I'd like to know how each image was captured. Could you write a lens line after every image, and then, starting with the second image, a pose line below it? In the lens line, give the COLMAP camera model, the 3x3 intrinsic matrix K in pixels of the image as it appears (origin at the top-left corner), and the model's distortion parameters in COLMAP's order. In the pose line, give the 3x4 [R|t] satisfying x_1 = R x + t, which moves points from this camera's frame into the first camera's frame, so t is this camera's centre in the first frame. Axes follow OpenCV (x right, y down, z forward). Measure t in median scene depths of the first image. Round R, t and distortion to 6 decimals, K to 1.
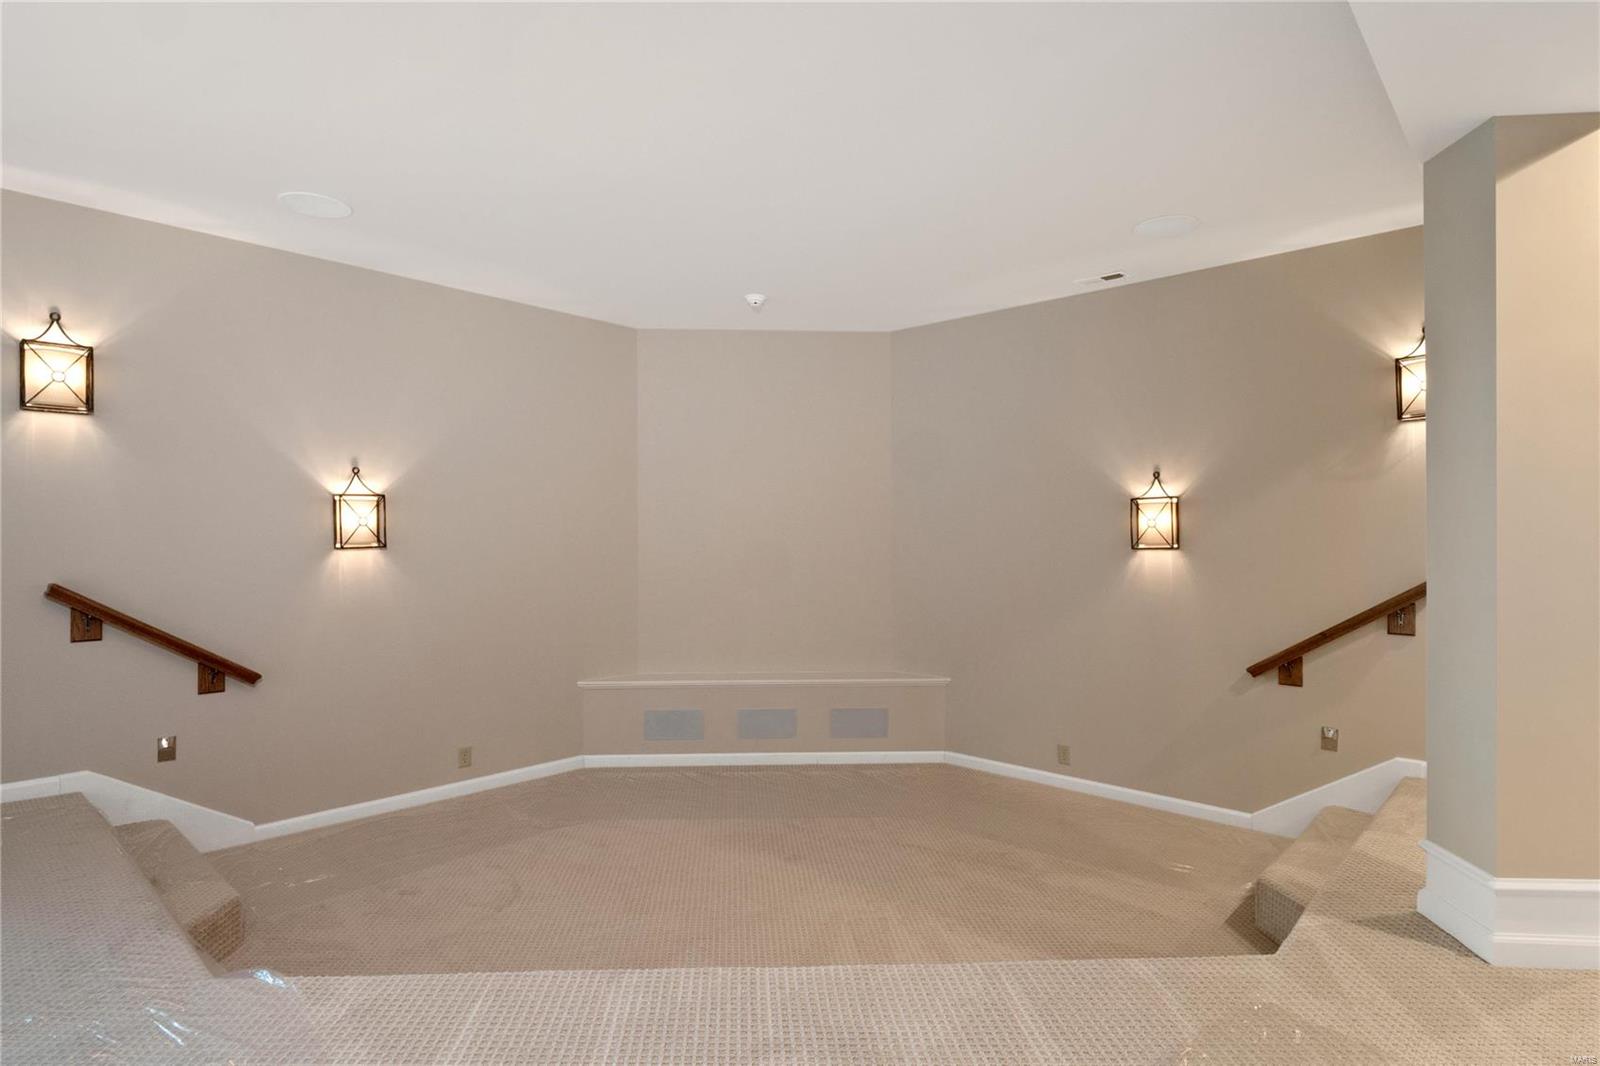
lens RADIAL K [[831.5, 0, 850.4], [0, 831.5, 538.0], [0, 0, 1]] dist [-0.001127, -0.000496]
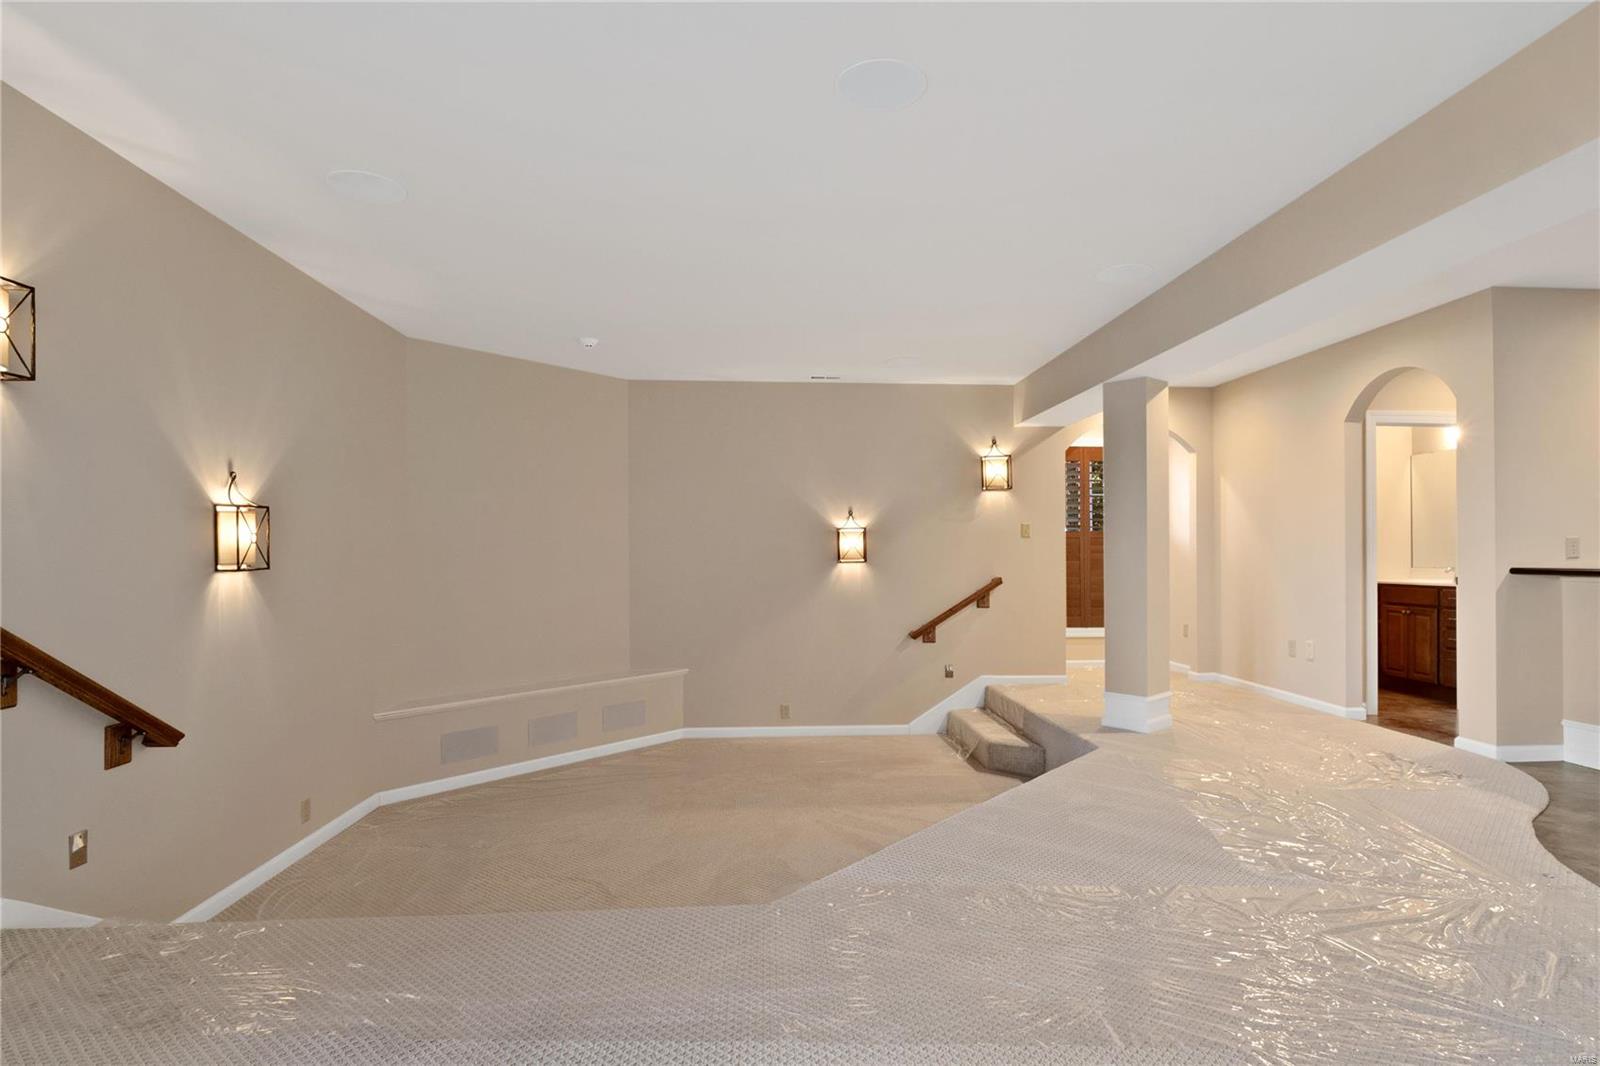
lens RADIAL K [[806.1, 0, 825.9], [0, 806.1, 546.8], [0, 0, 1]] dist [0.002633, -0.000634]
pose [[0.688884, 0.004062, 0.724860, -0.768688], [0.000688, 0.999980, -0.006258, -0.005941], [-0.724871, 0.004810, 0.688868, 0.029638]]
